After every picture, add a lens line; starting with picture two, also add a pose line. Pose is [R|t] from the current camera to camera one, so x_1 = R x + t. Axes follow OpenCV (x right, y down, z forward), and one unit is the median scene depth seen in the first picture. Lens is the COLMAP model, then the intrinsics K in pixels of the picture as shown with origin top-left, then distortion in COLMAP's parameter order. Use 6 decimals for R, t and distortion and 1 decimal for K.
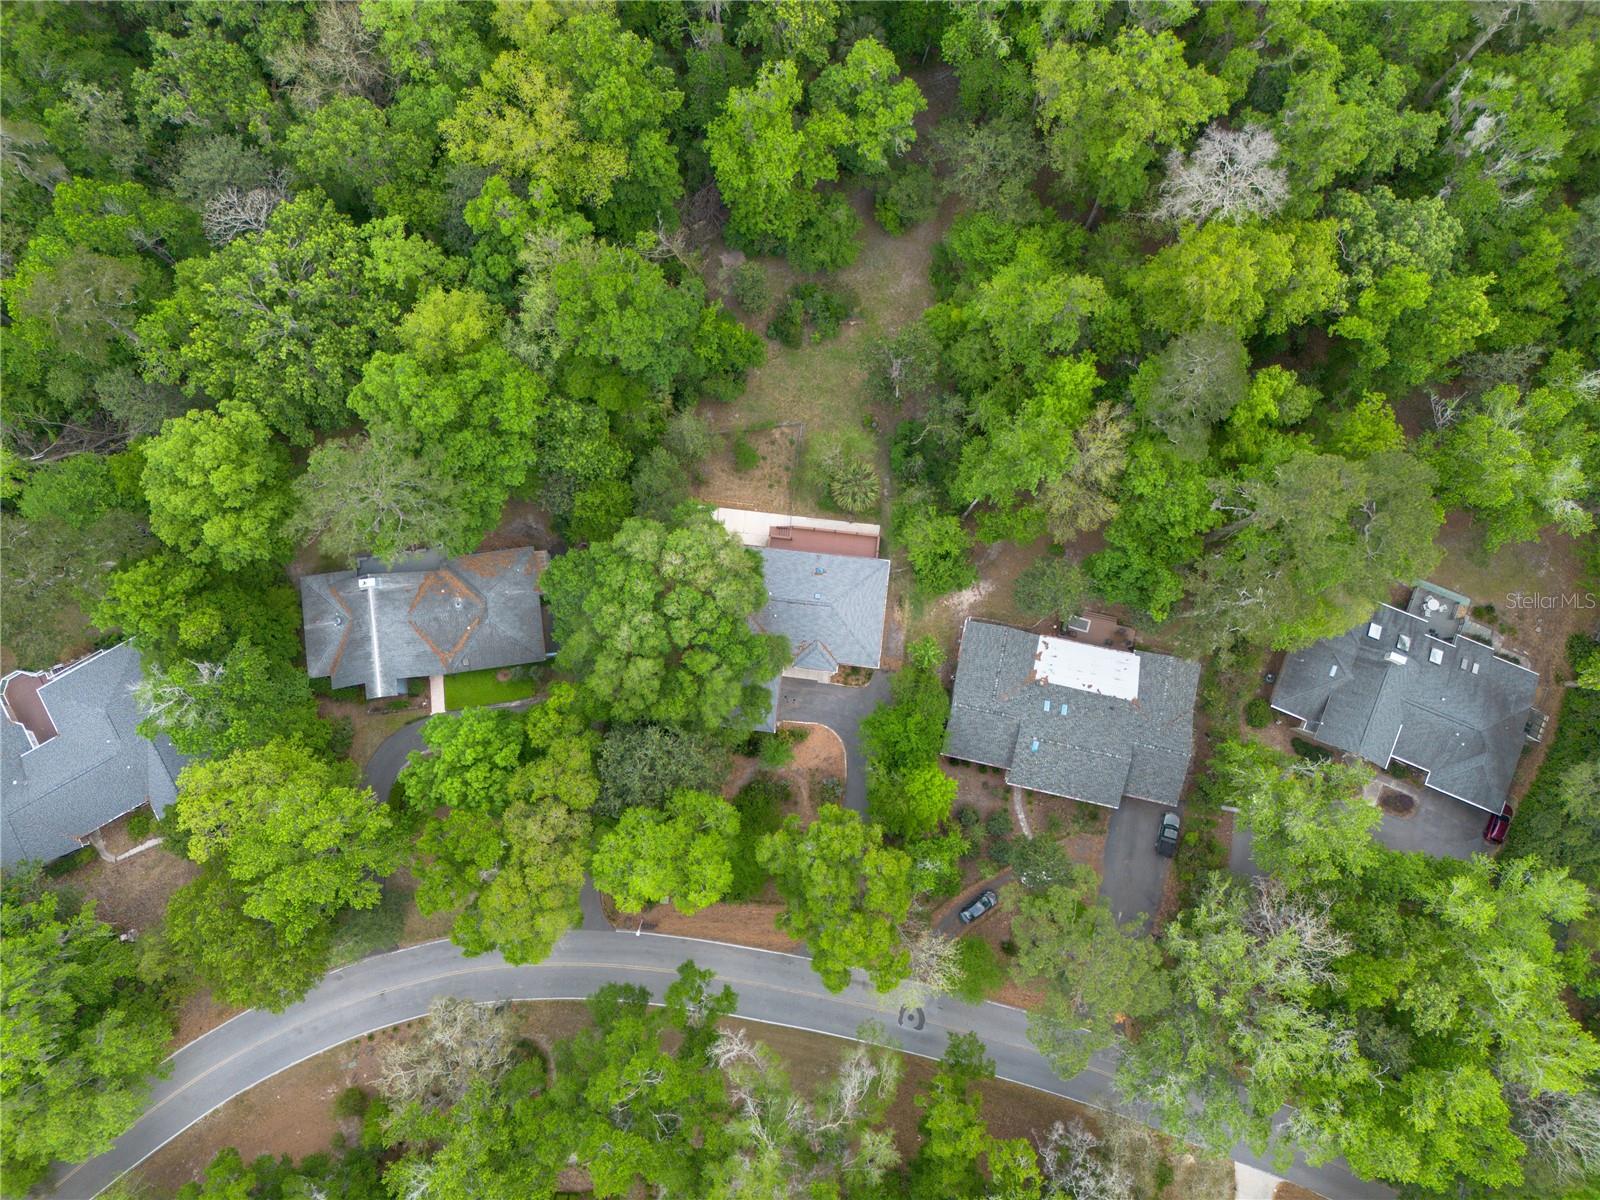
lens RADIAL K [[1111.8, 0, 792.1], [0, 1111.8, 603.2], [0, 0, 1]] dist [0.075657, -0.062447]
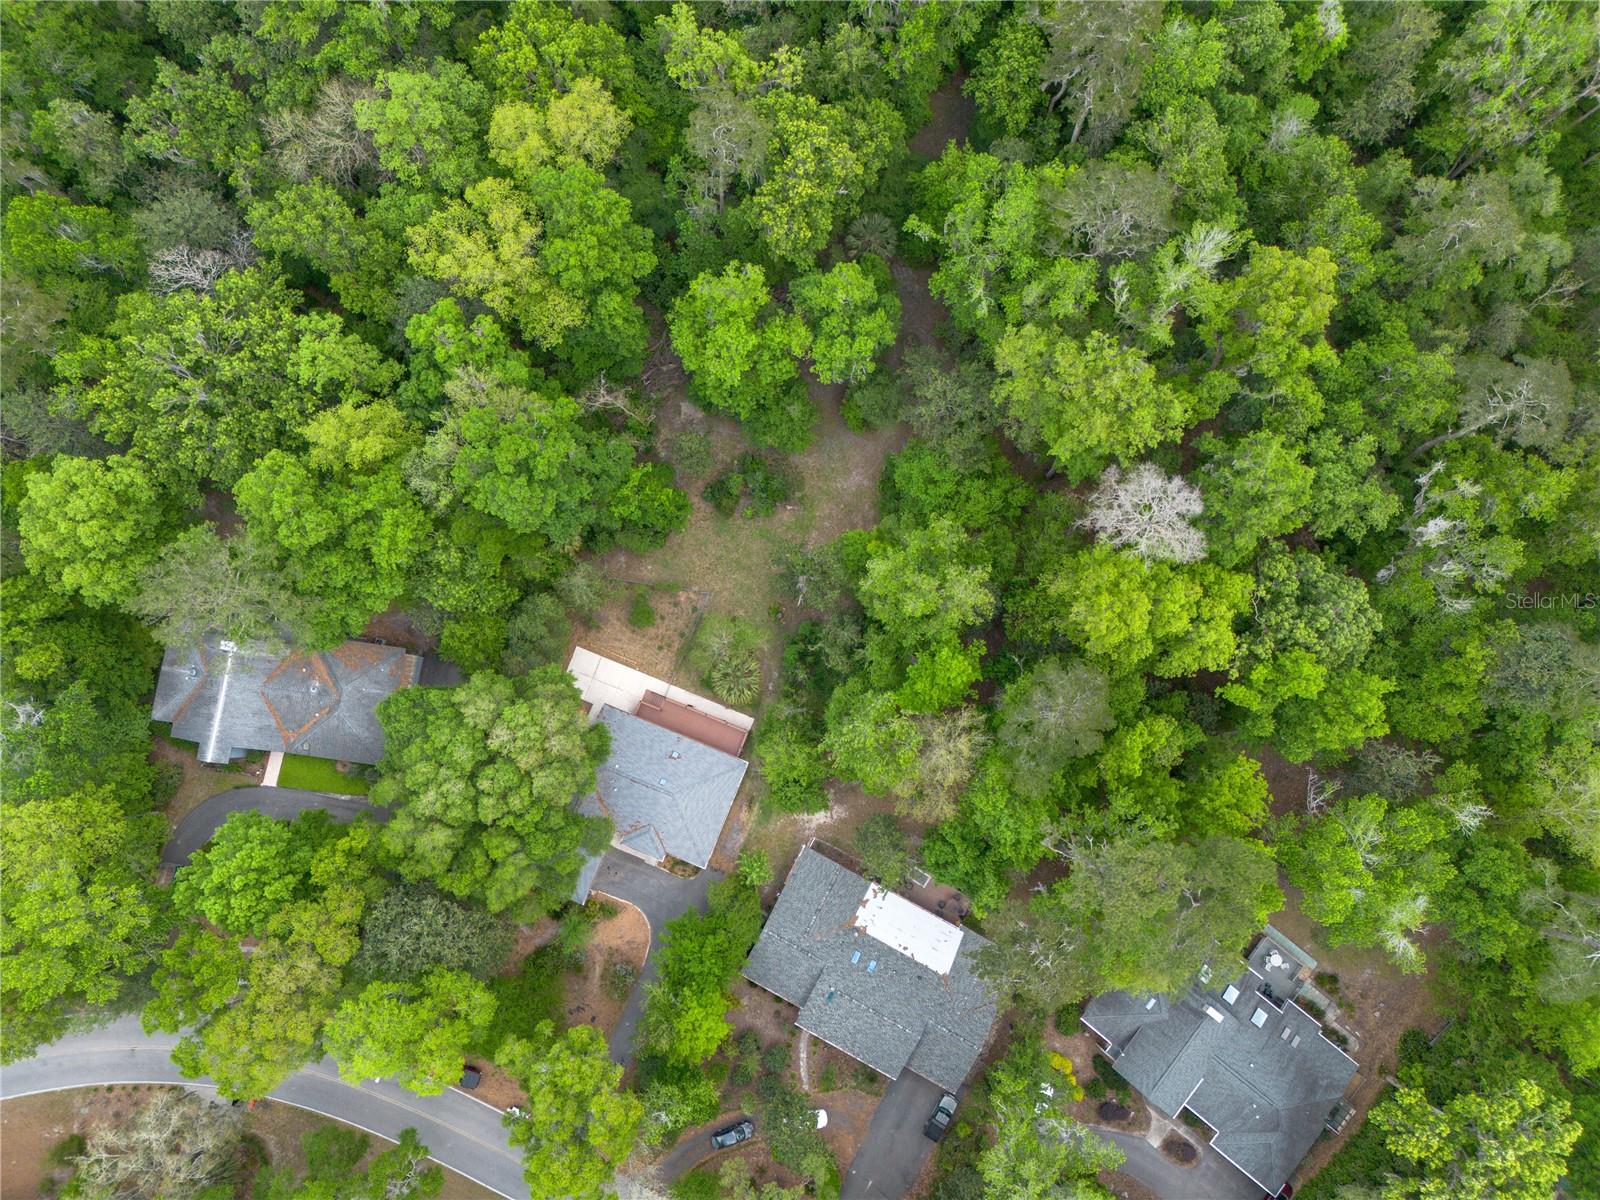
lens RADIAL K [[1118.1, 0, 800.0], [0, 1118.1, 594.5], [0, 0, 1]] dist [0.064218, -0.045747]
pose [[0.962277, 0.270121, -0.032533, 0.133091], [-0.269436, 0.962721, 0.023948, -0.232809], [0.037789, -0.014279, 0.999184, 0.021818]]
